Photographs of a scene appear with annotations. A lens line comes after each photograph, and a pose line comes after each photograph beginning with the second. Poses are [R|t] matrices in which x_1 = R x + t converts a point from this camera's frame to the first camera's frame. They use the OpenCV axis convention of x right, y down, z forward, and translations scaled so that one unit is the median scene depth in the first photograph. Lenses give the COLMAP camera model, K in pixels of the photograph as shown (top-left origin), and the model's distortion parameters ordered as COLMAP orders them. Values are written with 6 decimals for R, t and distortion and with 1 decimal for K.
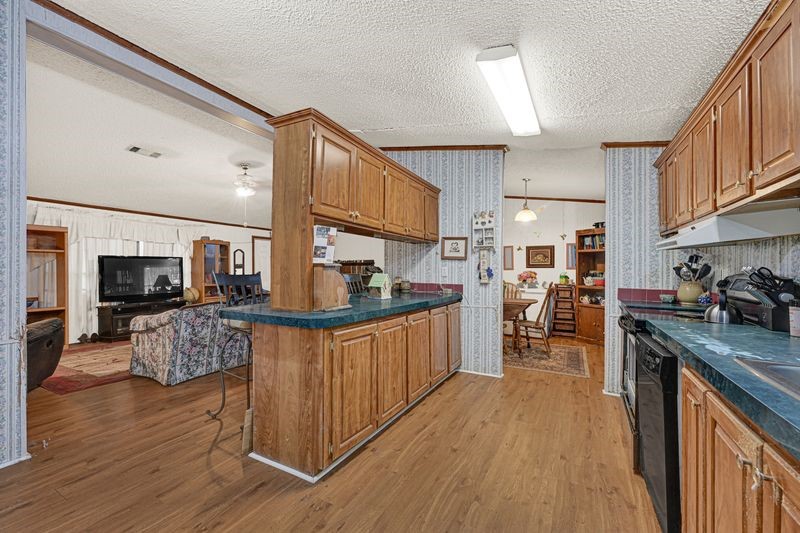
lens RADIAL K [[333.1, 0, 403.3], [0, 333.1, 268.4], [0, 0, 1]] dist [-0.000084, 0.000001]
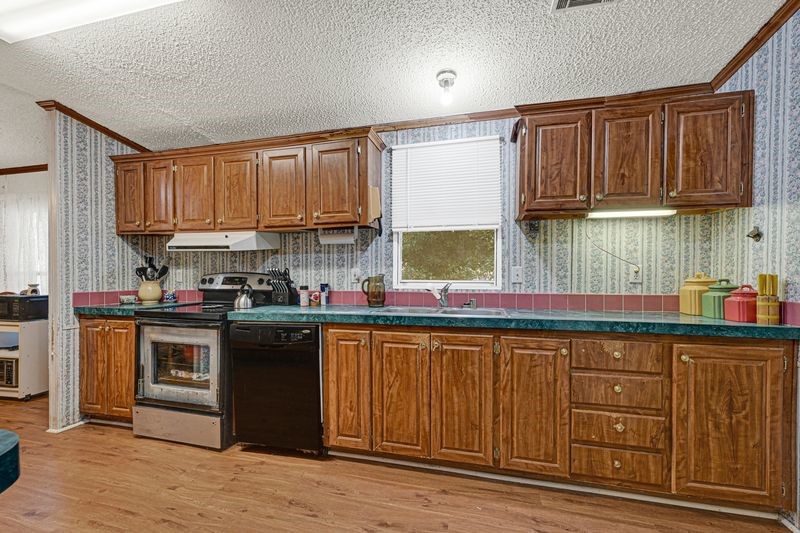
lens RADIAL K [[333.1, 0, 401.2], [0, 333.1, 273.7], [0, 0, 1]] dist [-0.000084, 0.000001]
pose [[-0.248889, -0.010792, 0.968472, -0.346777], [-0.002720, 0.999942, 0.010444, 0.002345], [-0.968528, -0.000035, -0.248904, 0.450309]]
